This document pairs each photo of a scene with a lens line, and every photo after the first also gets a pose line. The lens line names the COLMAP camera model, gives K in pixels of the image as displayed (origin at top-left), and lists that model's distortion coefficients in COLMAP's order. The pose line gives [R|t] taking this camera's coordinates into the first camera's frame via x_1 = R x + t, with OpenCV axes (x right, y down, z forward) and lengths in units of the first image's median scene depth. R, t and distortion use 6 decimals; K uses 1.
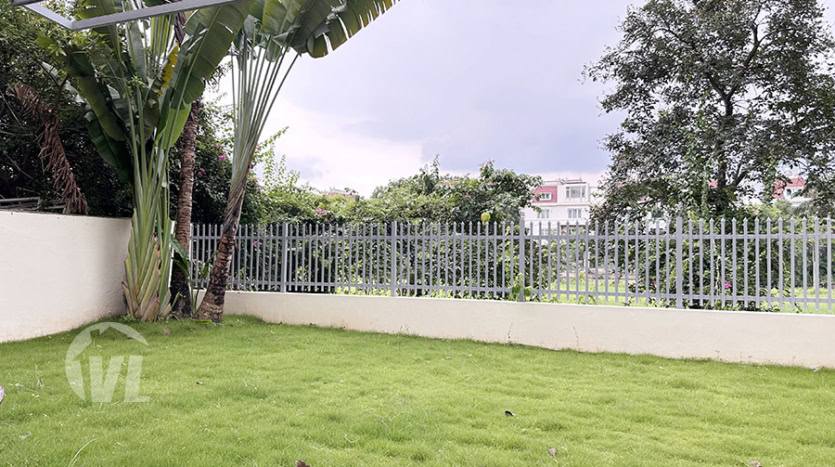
lens RADIAL K [[582.4, 0, 420.8], [0, 582.4, 240.7], [0, 0, 1]] dist [0.112830, -0.163070]
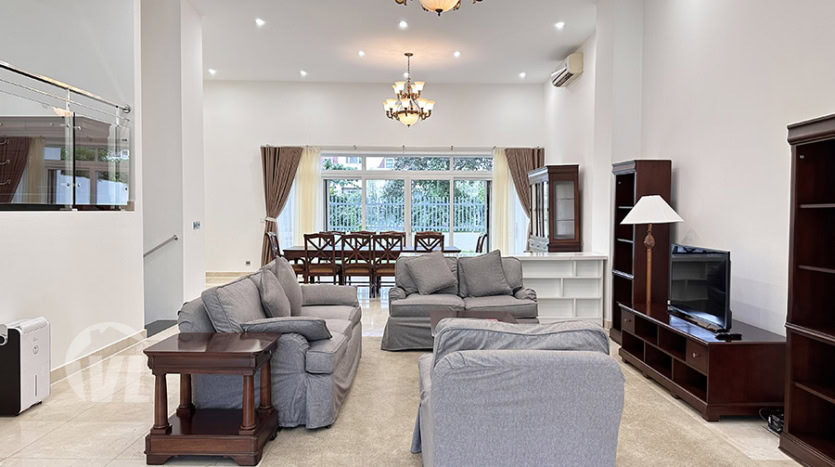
lens RADIAL K [[582.4, 0, 420.8], [0, 582.4, 240.7], [0, 0, 1]] dist [0.112830, -0.163070]
pose [[0.928695, -0.022743, 0.370147, -0.408638], [-0.002566, 0.997700, 0.067738, -0.017887], [-0.370836, -0.063858, 0.926500, -1.077608]]
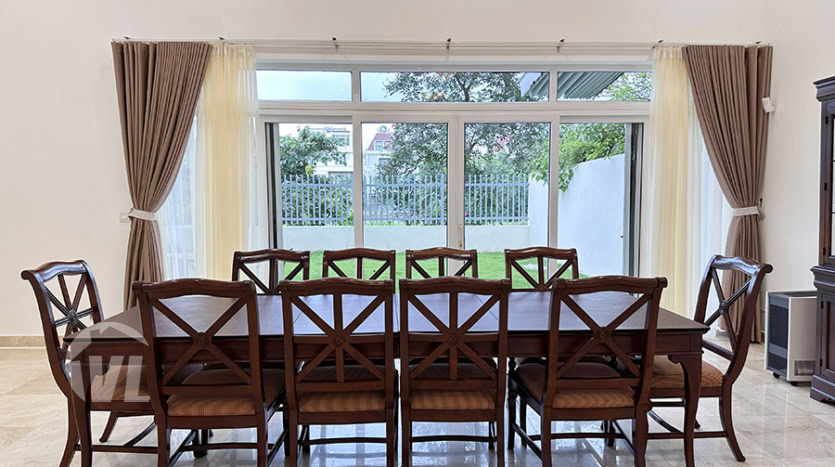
lens RADIAL K [[582.4, 0, 420.8], [0, 582.4, 240.7], [0, 0, 1]] dist [0.112830, -0.163070]
pose [[0.919735, -0.040557, 0.390440, -0.229068], [0.003799, 0.995521, 0.094461, -0.004894], [-0.392523, -0.085396, 0.915769, -0.432986]]
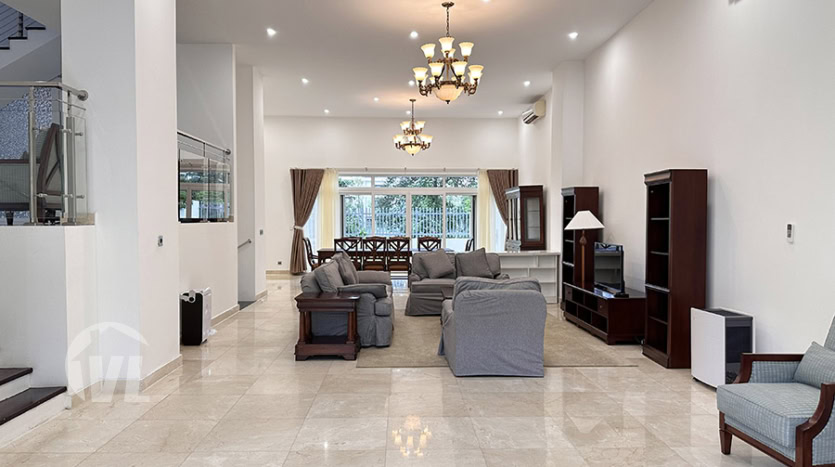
lens RADIAL K [[582.4, 0, 420.8], [0, 582.4, 240.7], [0, 0, 1]] dist [0.112830, -0.163070]
pose [[0.916501, -0.021951, 0.399429, -0.553611], [0.000239, 0.998523, 0.054325, -0.026313], [-0.400032, -0.049693, 0.915153, -1.322855]]
